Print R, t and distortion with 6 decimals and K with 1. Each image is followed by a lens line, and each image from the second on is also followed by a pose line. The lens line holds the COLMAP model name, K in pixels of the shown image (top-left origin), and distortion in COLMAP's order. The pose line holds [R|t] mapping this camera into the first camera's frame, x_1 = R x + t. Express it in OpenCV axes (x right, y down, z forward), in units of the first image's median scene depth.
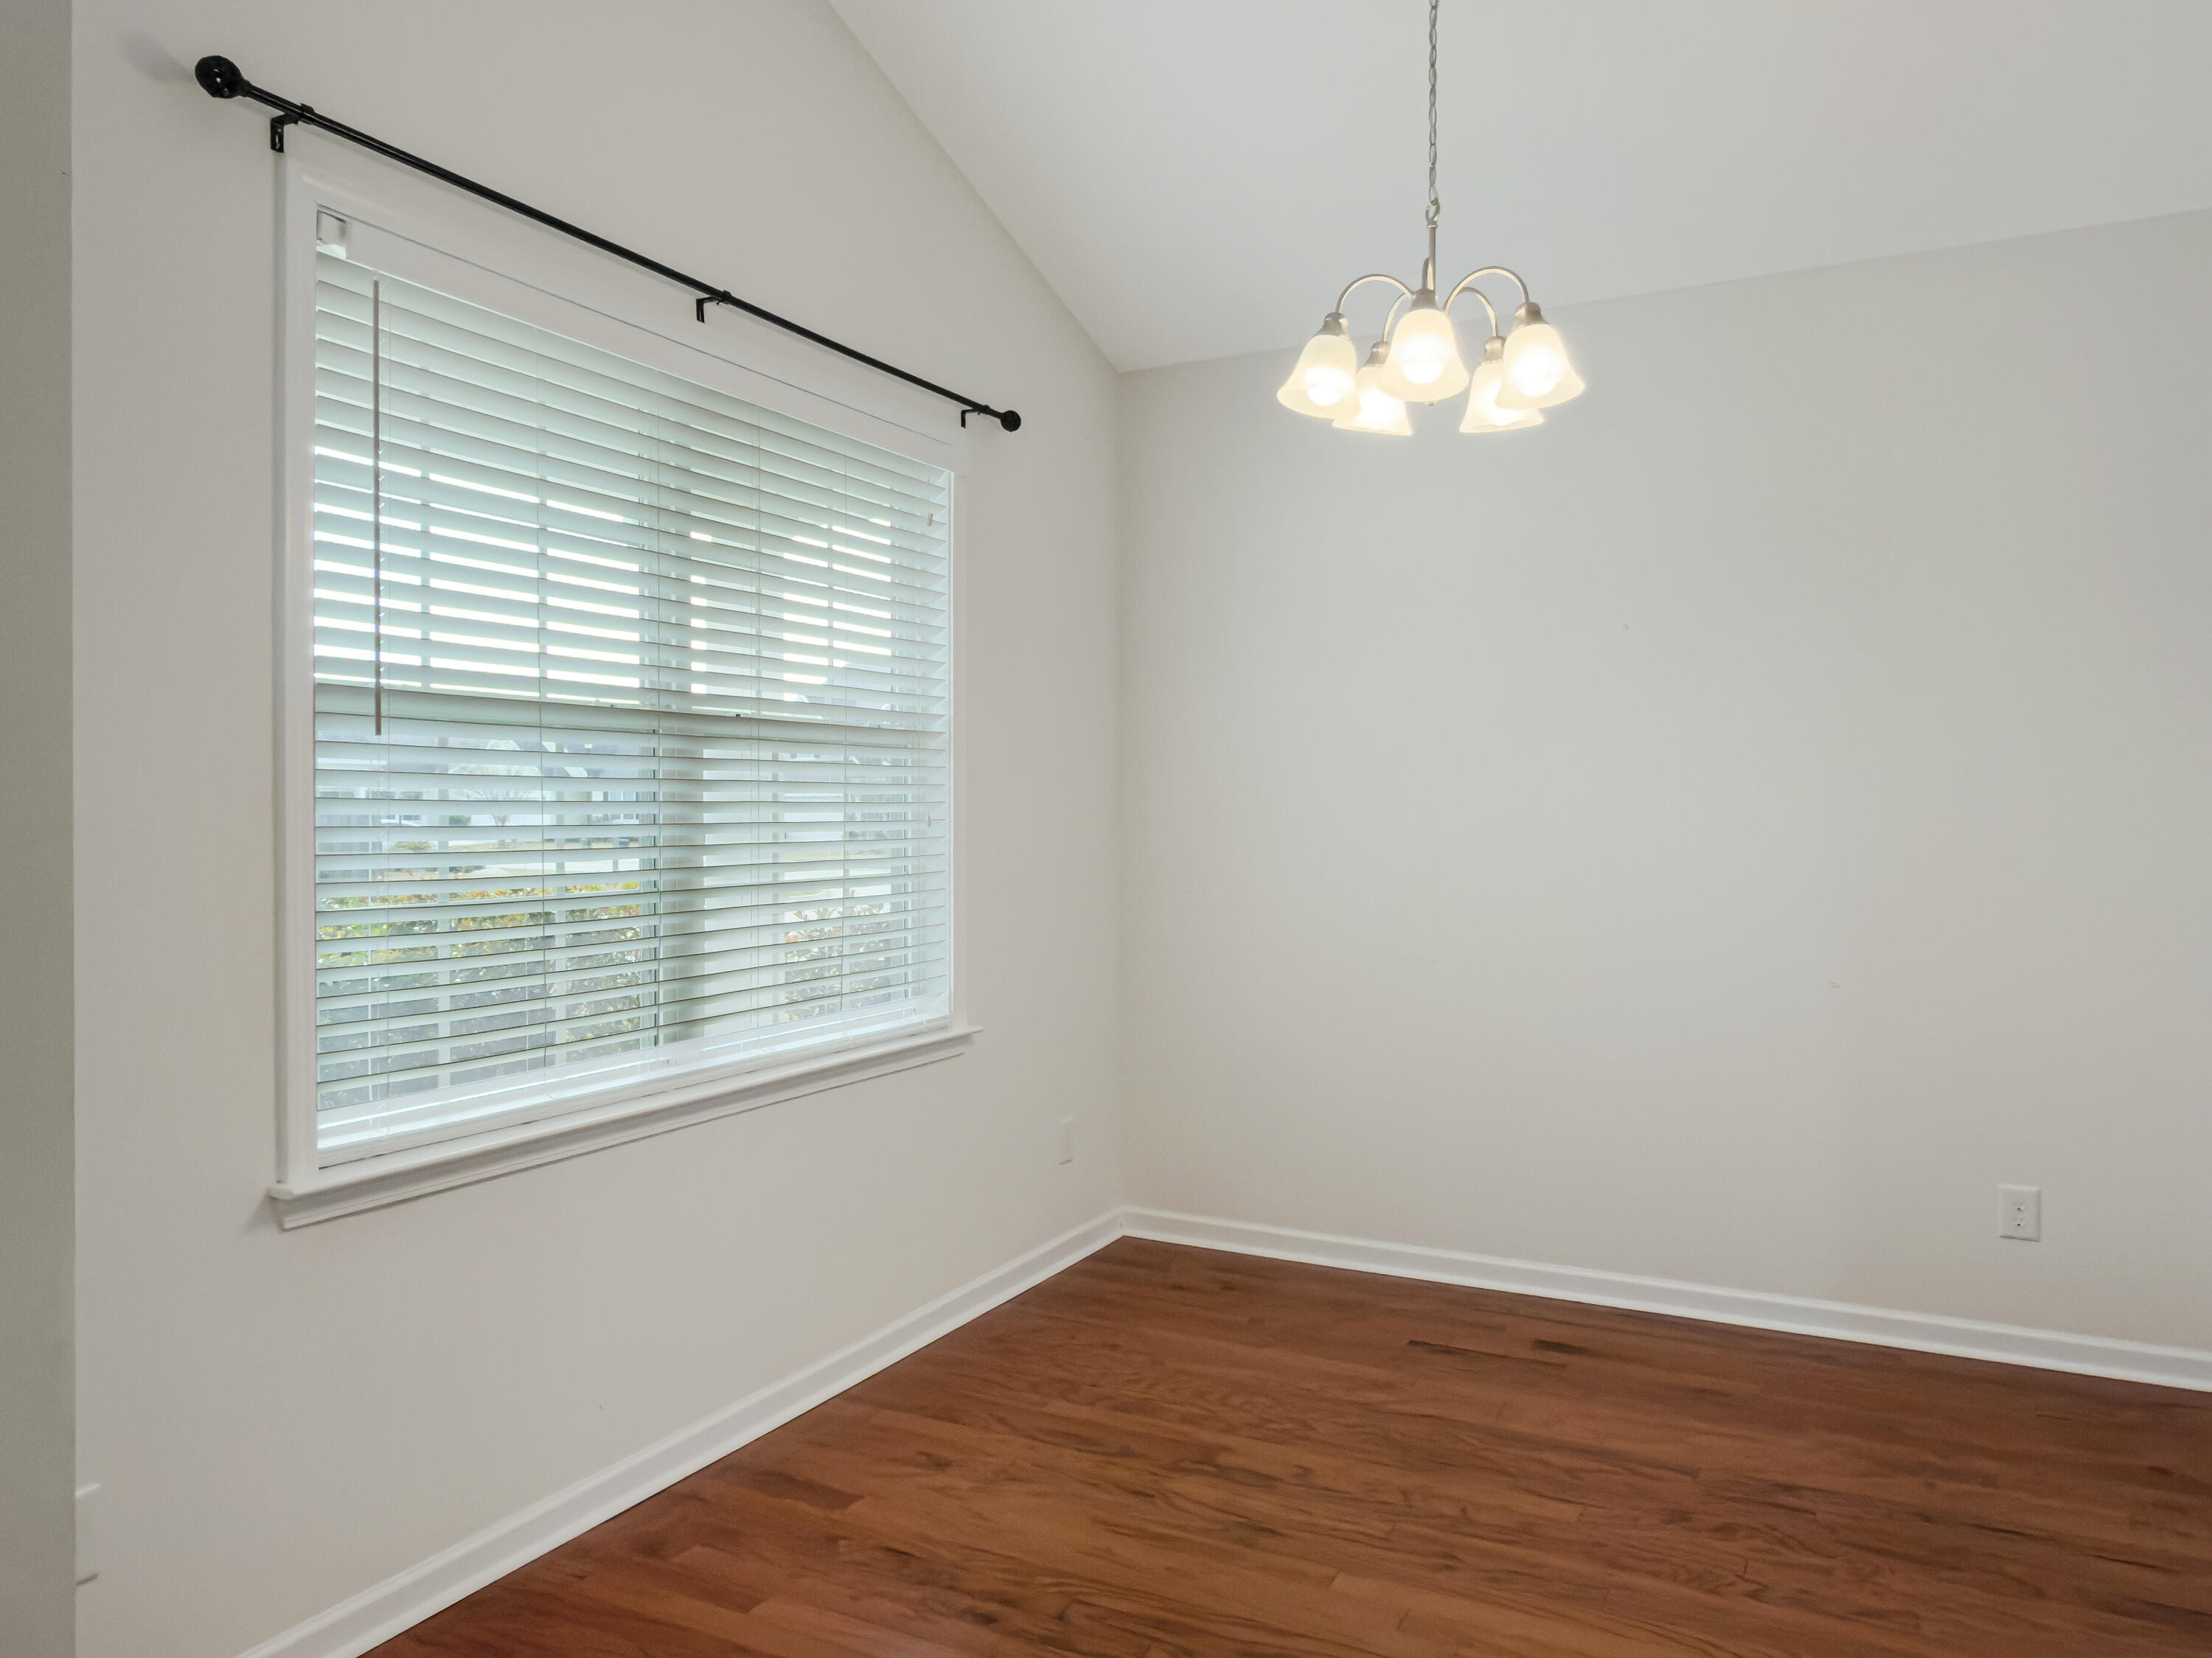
lens RADIAL K [[1525.7, 0, 1106.0], [0, 1525.7, 829.0], [0, 0, 1]] dist [-0.000355, 0.002488]
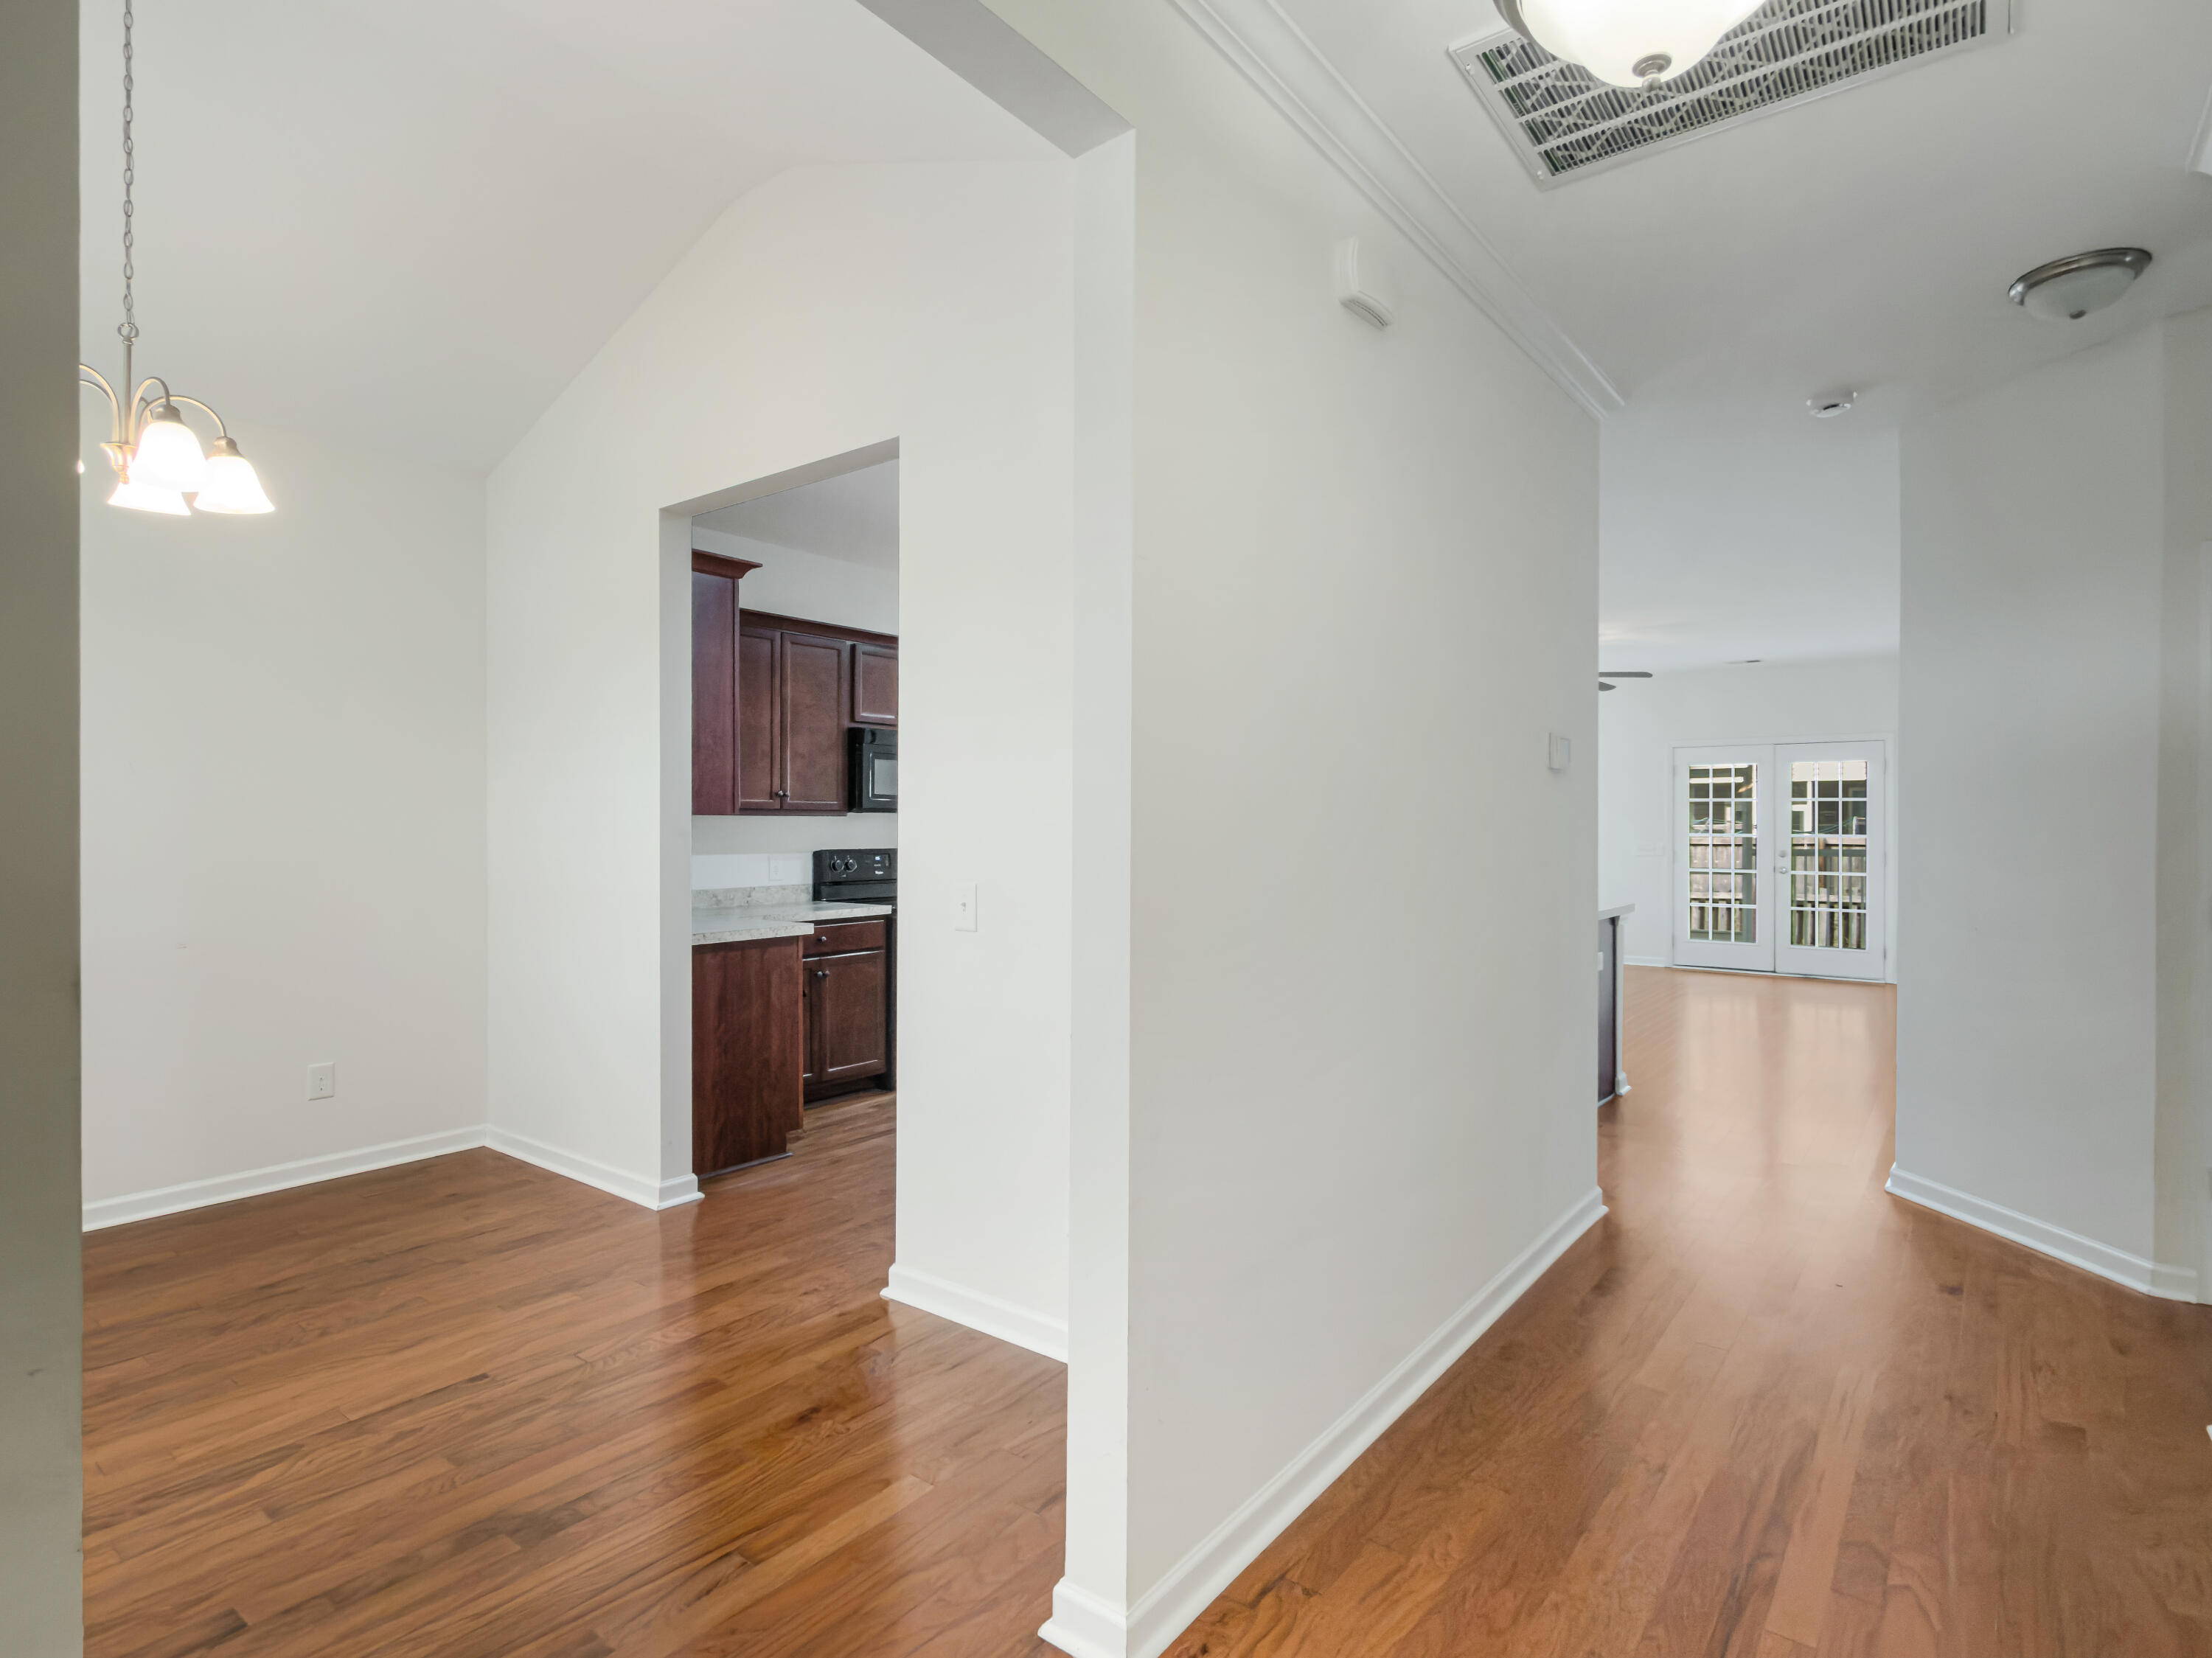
lens RADIAL K [[1150.5, 0, 1106.0], [0, 1150.5, 829.0], [0, 0, 1]] dist [0.016592, -0.000328]
pose [[0.167984, 0.002739, 0.985786, -0.501075], [0.011179, 0.999927, -0.004683, 0.016889], [-0.985726, 0.011807, 0.167941, 0.038221]]
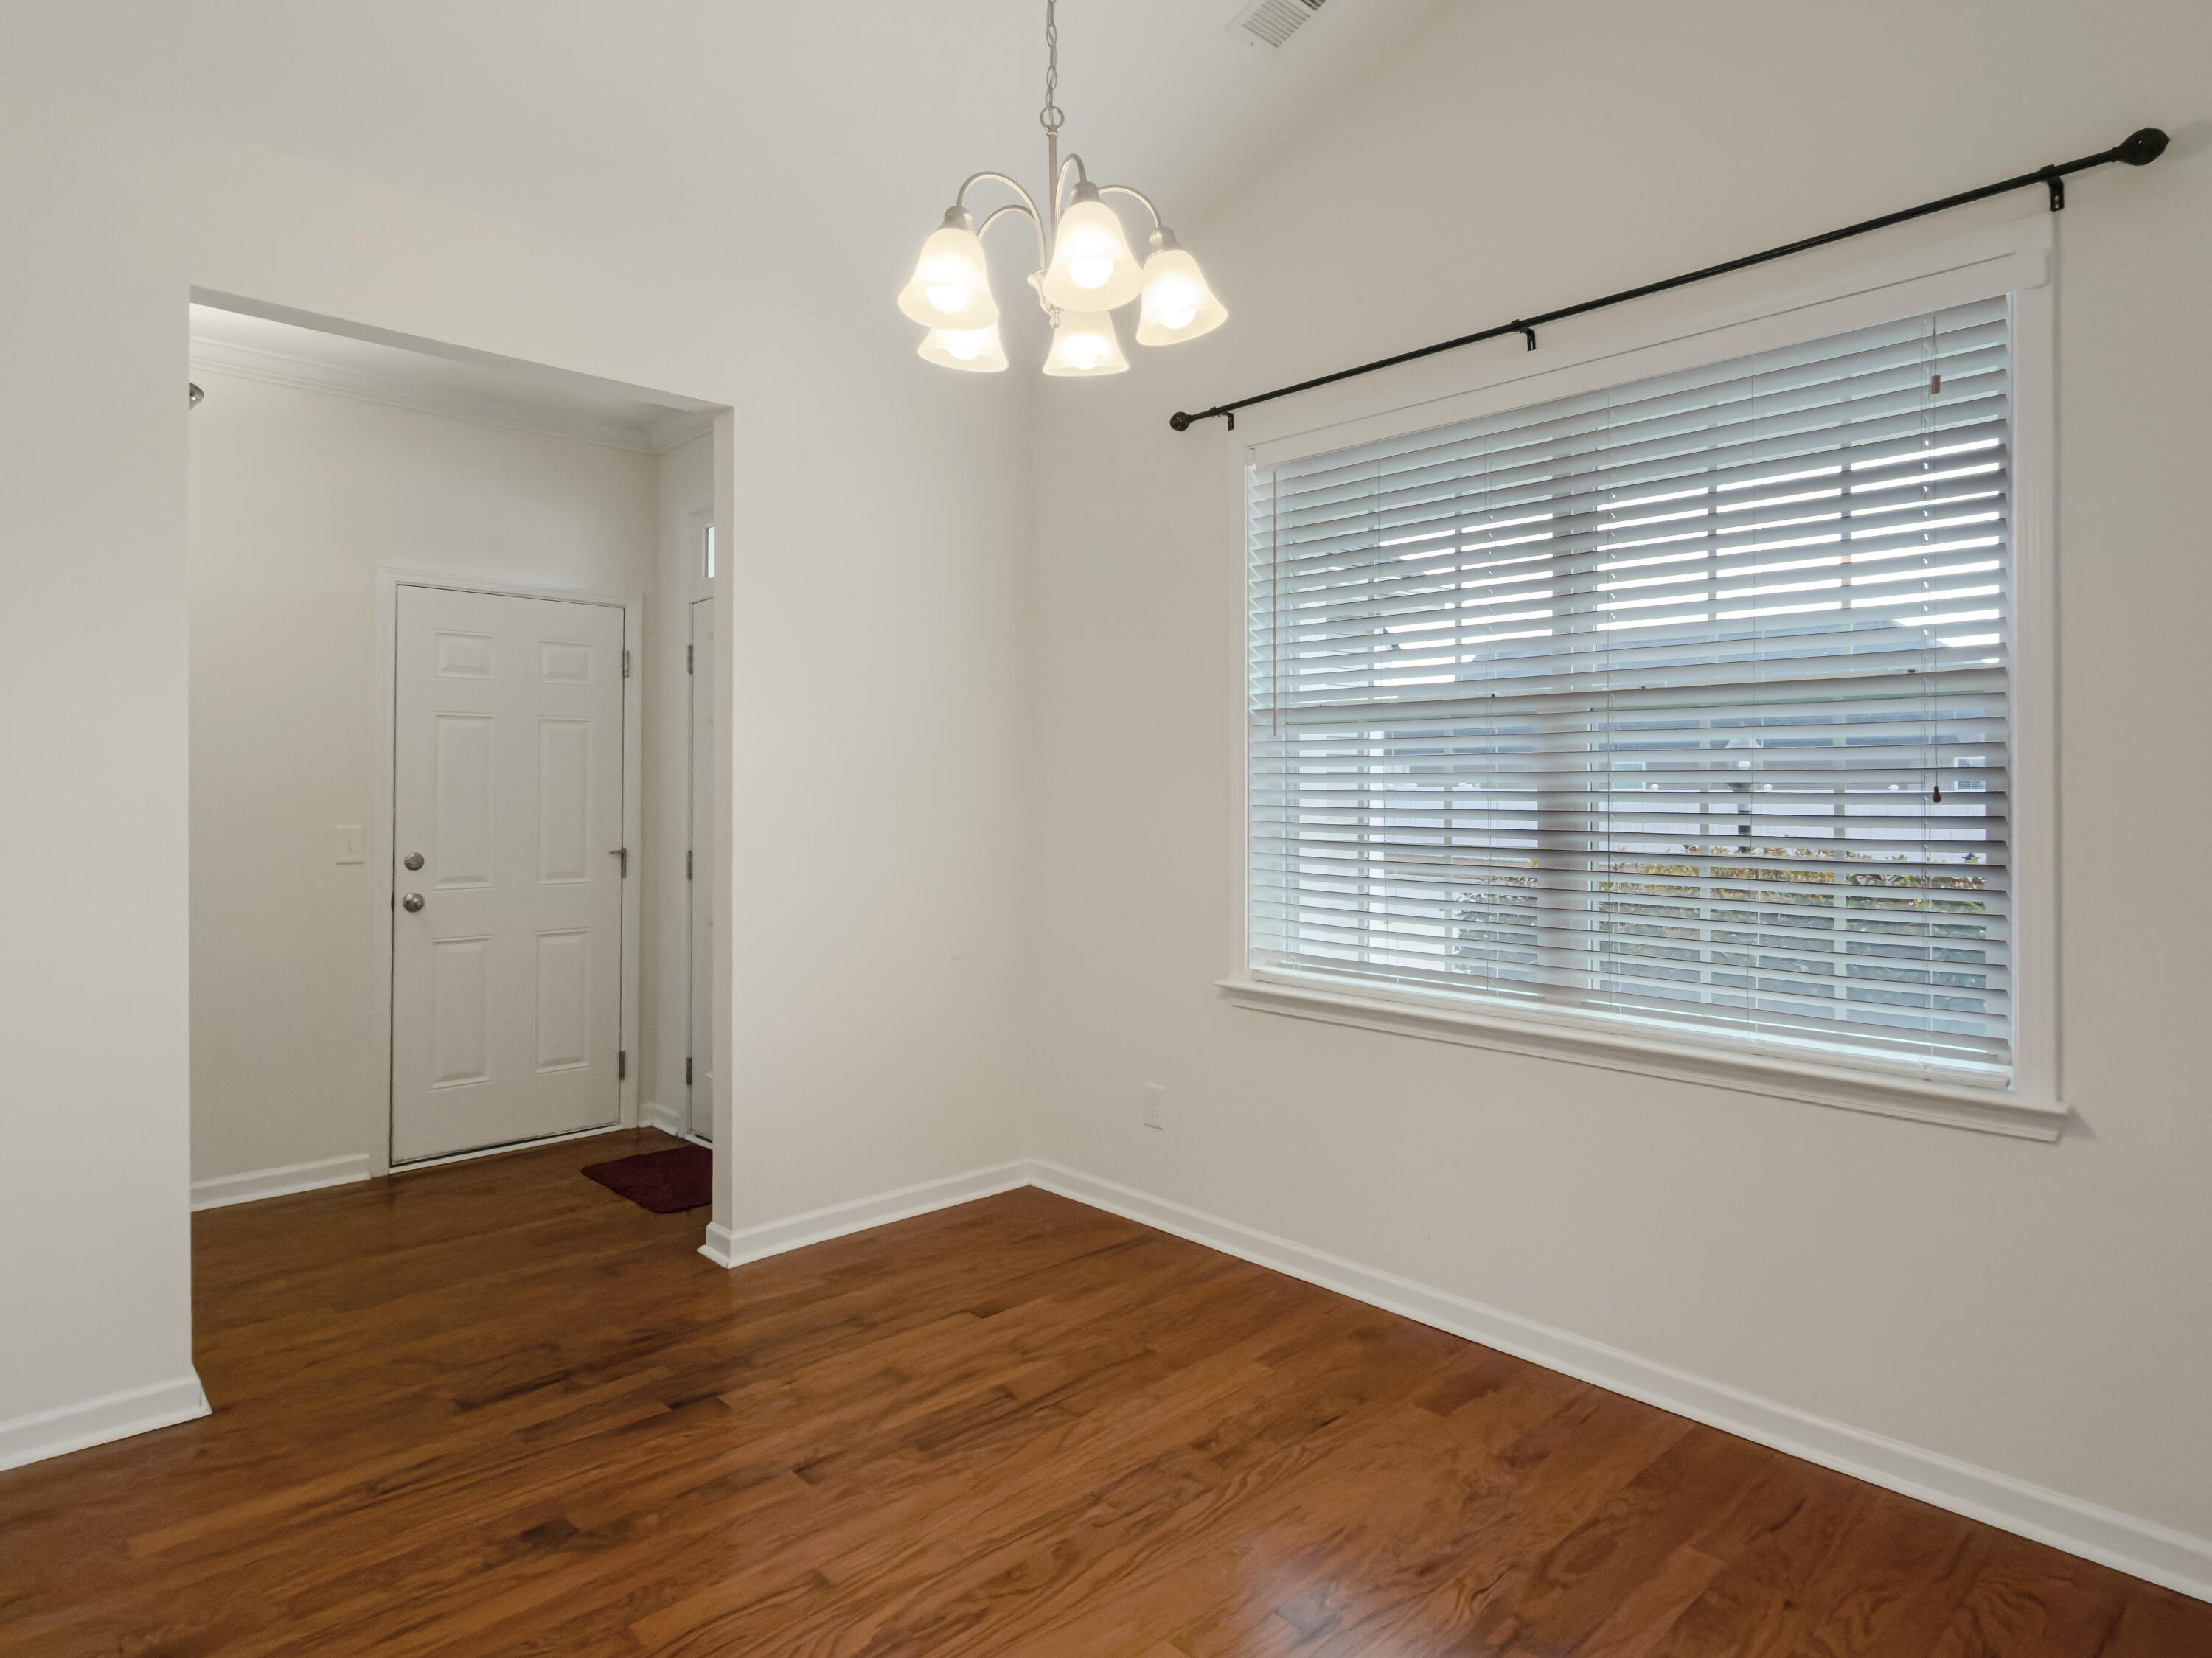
lens RADIAL K [[1204.1, 0, 1106.0], [0, 1204.1, 829.0], [0, 0, 1]] dist [-0.000340, -0.000419]
pose [[-0.296507, 0.032237, -0.954486, 0.718530], [-0.017964, 0.999065, 0.039323, -0.006288], [0.954862, 0.028806, -0.295651, 1.023949]]
